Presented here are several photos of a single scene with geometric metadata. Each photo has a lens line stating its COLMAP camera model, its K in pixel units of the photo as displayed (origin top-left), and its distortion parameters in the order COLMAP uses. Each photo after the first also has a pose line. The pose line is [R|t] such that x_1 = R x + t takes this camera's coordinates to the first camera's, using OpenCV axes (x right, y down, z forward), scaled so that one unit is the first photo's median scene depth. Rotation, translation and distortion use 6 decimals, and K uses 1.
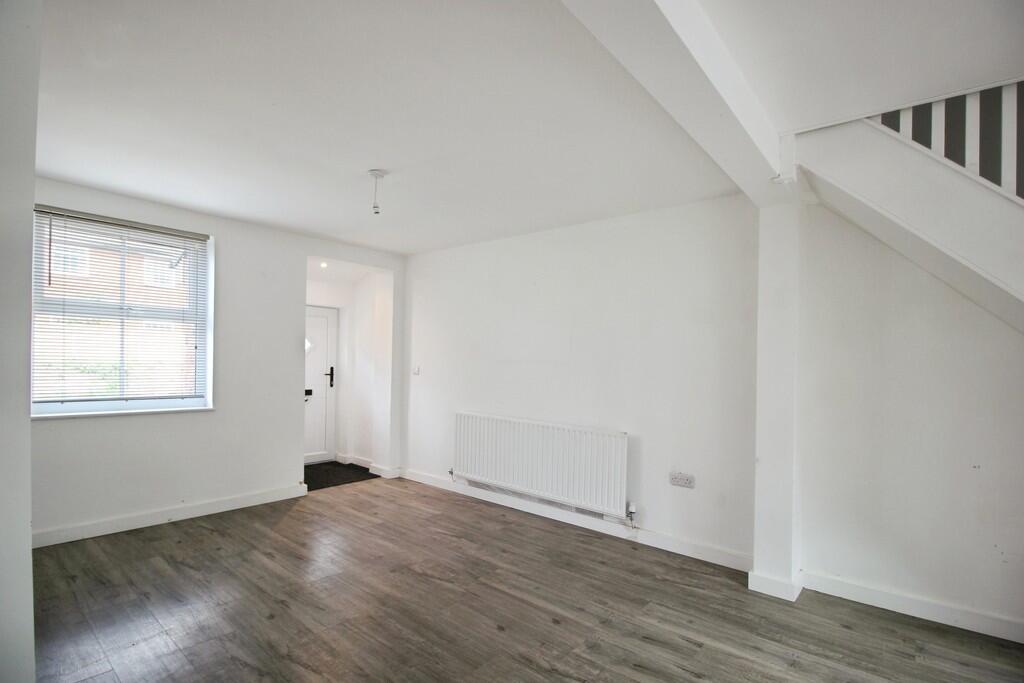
lens RADIAL K [[481.5, 0, 511.0], [0, 481.5, 355.0], [0, 0, 1]] dist [0.000727, -0.017247]
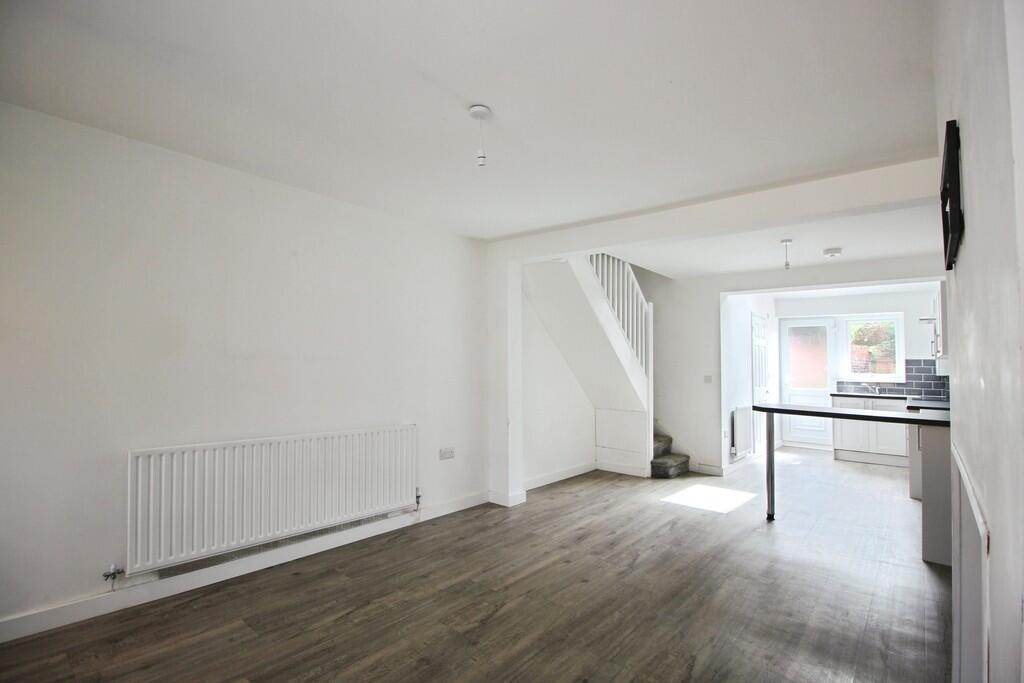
lens RADIAL K [[481.5, 0, 511.0], [0, 481.5, 355.0], [0, 0, 1]] dist [0.000727, -0.017247]
pose [[0.011496, -0.004171, 0.999925, -0.973130], [-0.033969, 0.999412, 0.004560, -0.002728], [-0.999357, -0.034019, 0.011347, 0.935655]]
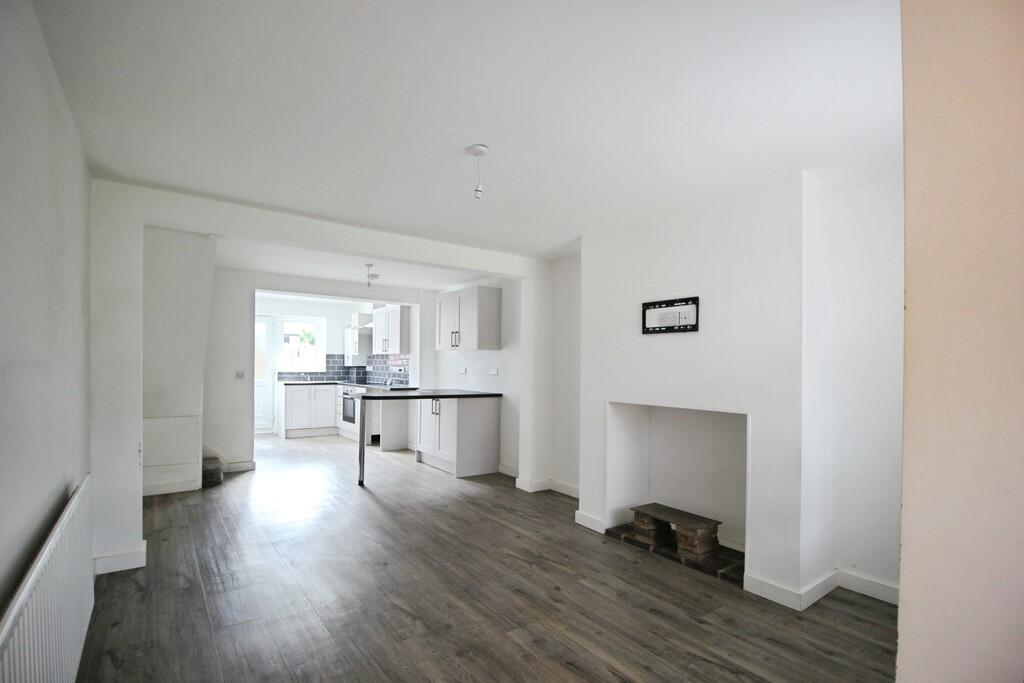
lens RADIAL K [[481.5, 0, 511.0], [0, 481.5, 355.0], [0, 0, 1]] dist [0.000727, -0.017247]
pose [[-0.970704, -0.034572, 0.237777, -0.520971], [-0.042152, 0.998750, -0.026867, 0.002609], [-0.236551, -0.036103, -0.970948, 1.765844]]
